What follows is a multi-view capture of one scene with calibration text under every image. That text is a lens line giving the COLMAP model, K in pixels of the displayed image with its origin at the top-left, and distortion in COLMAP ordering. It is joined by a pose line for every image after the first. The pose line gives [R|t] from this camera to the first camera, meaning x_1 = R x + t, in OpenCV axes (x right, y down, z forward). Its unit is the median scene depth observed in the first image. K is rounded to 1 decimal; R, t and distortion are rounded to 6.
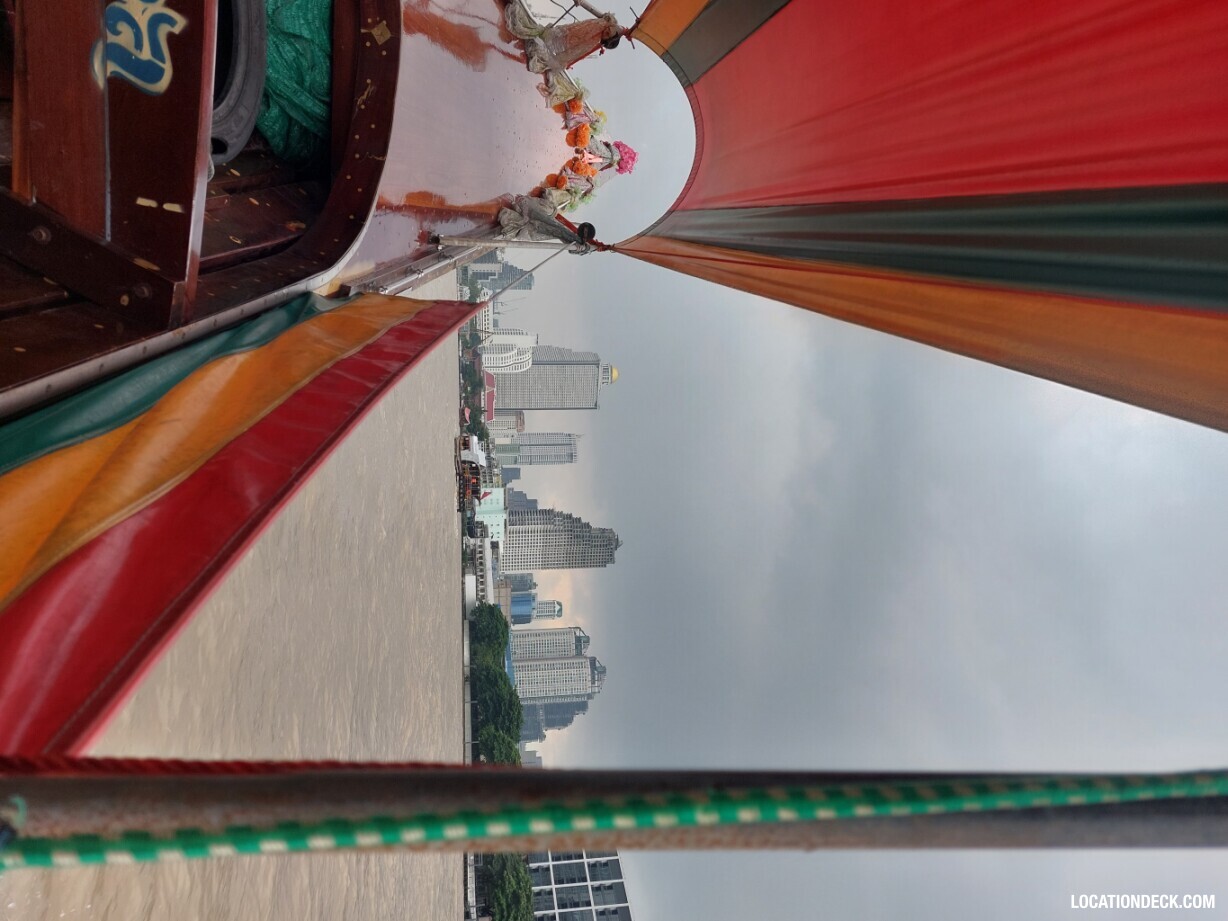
lens RADIAL K [[889.0, 0, 605.5], [0, 889.0, 452.2], [0, 0, 1]] dist [0.034290, -0.021967]
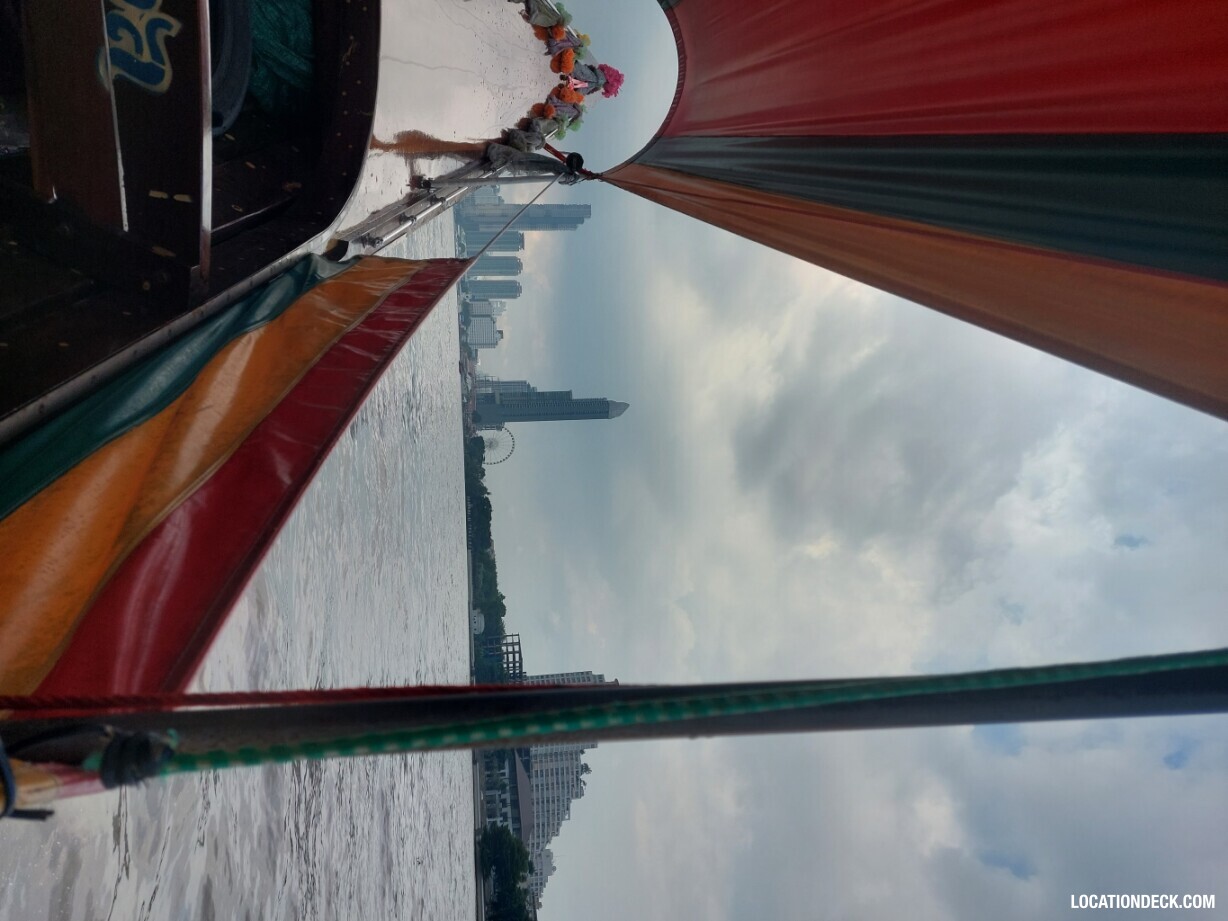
lens RADIAL K [[889.0, 0, 602.8], [0, 889.0, 430.7], [0, 0, 1]] dist [0.034290, -0.021967]
pose [[0.998686, -0.049755, -0.012258, 0.013805], [0.050477, 0.996400, 0.068118, -0.021044], [0.008825, -0.068647, 0.997602, -0.053412]]
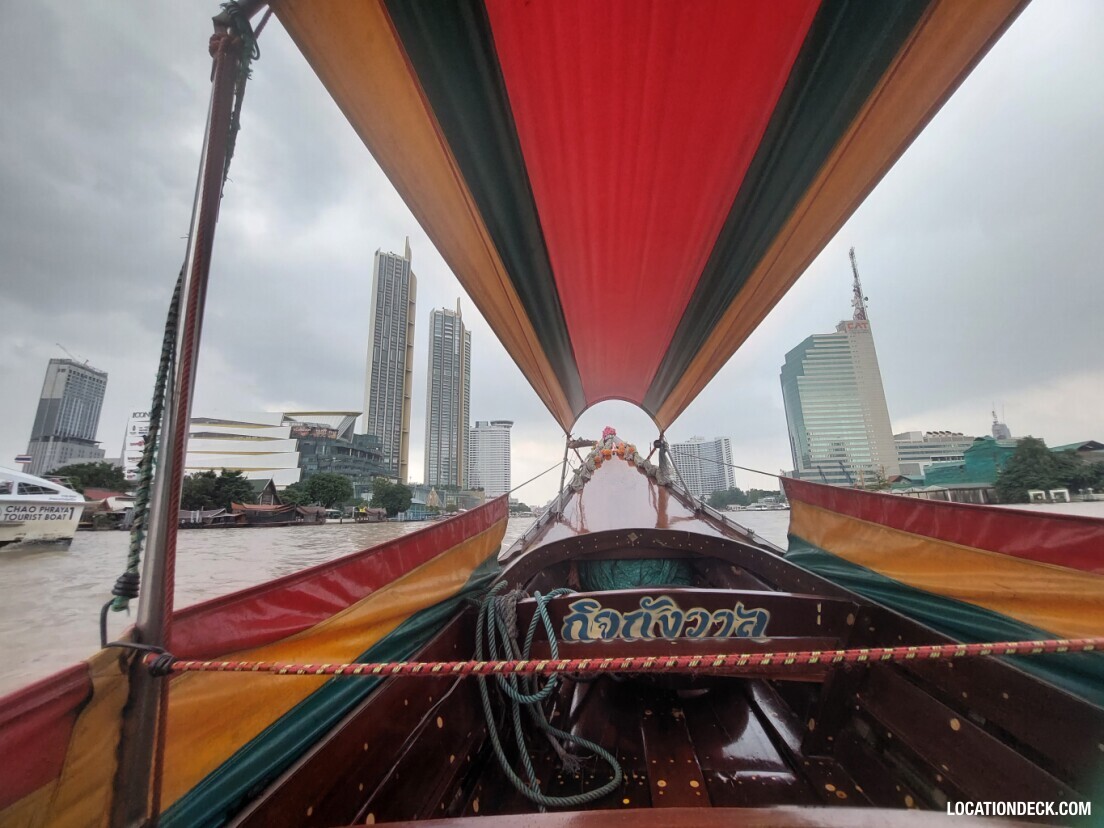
lens RADIAL K [[440.1, 0, 557.6], [0, 440.1, 401.0], [0, 0, 1]] dist [-0.003315, -0.001765]
pose [[-0.138836, -0.984536, 0.106838, -0.000196], [0.935880, -0.165714, -0.310915, -0.241721], [0.323812, 0.056821, 0.944414, -0.145568]]
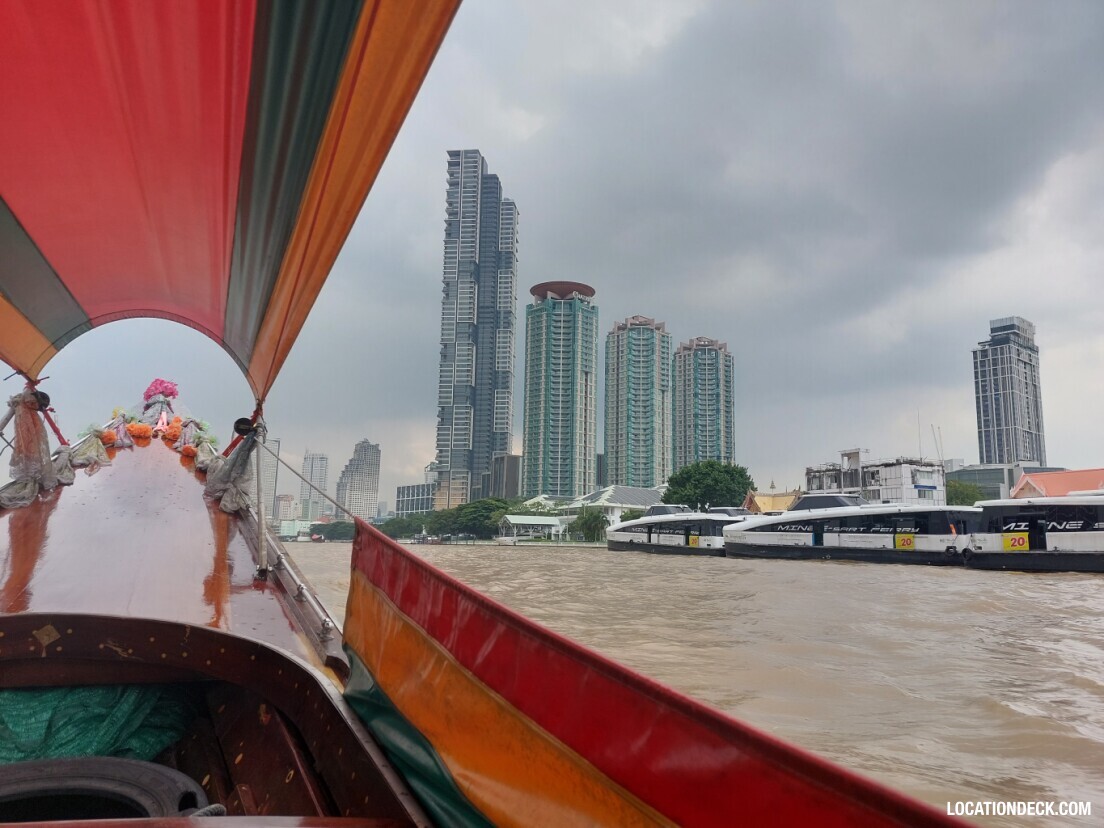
lens RADIAL K [[799.2, 0, 560.2], [0, 799.2, 407.3], [0, 0, 1]] dist [0.034290, -0.021967]
pose [[0.000390, -0.999946, 0.010399, -0.018193], [0.987254, 0.002040, 0.159139, -0.069600], [-0.159152, 0.010204, 0.987201, 0.069728]]
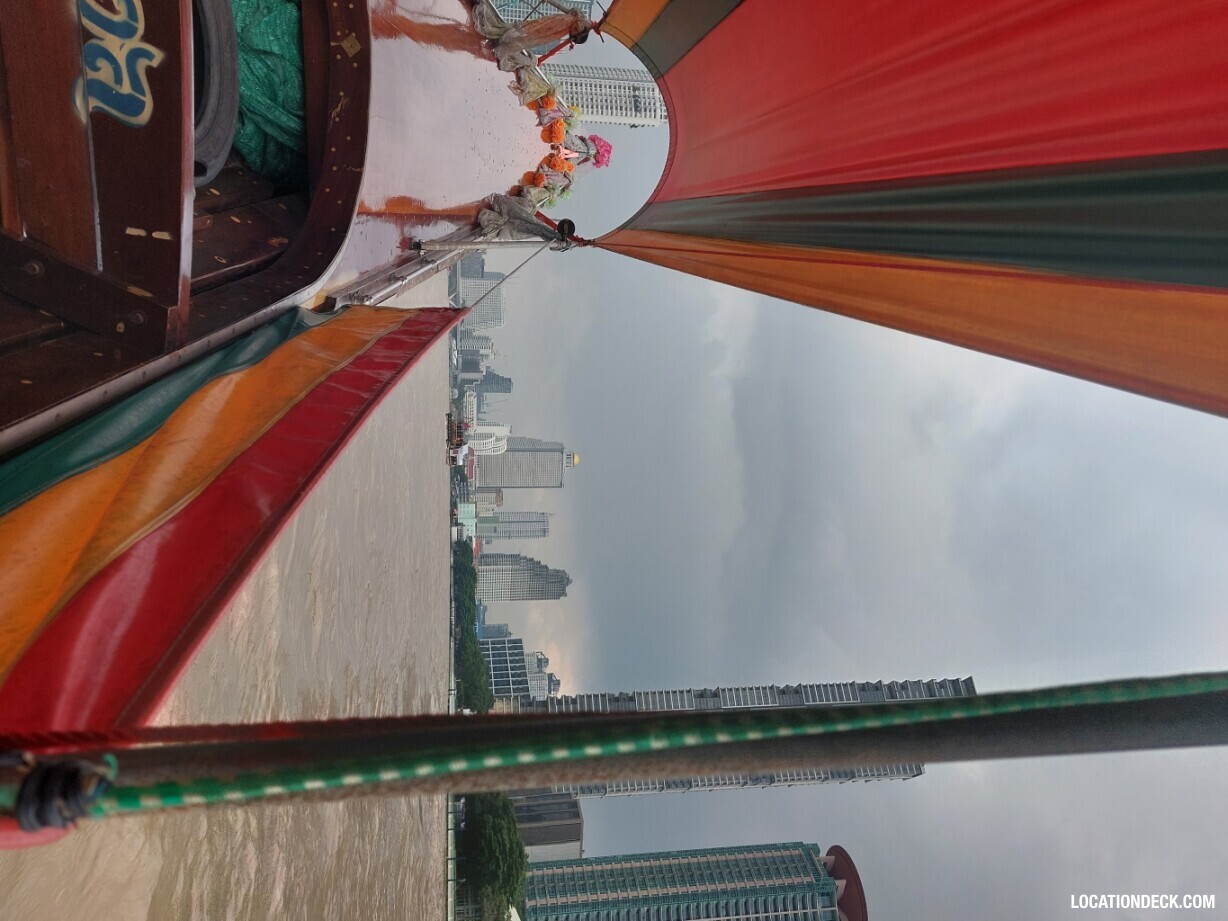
lens RADIAL K [[889.0, 0, 615.3], [0, 889.0, 460.9], [0, 0, 1]] dist [0.034290, -0.021967]
pose [[0.998167, -0.058538, 0.015378, 0.005380], [0.058240, 0.998119, 0.019150, -0.000726], [-0.016470, -0.018219, 0.999698, -0.026773]]
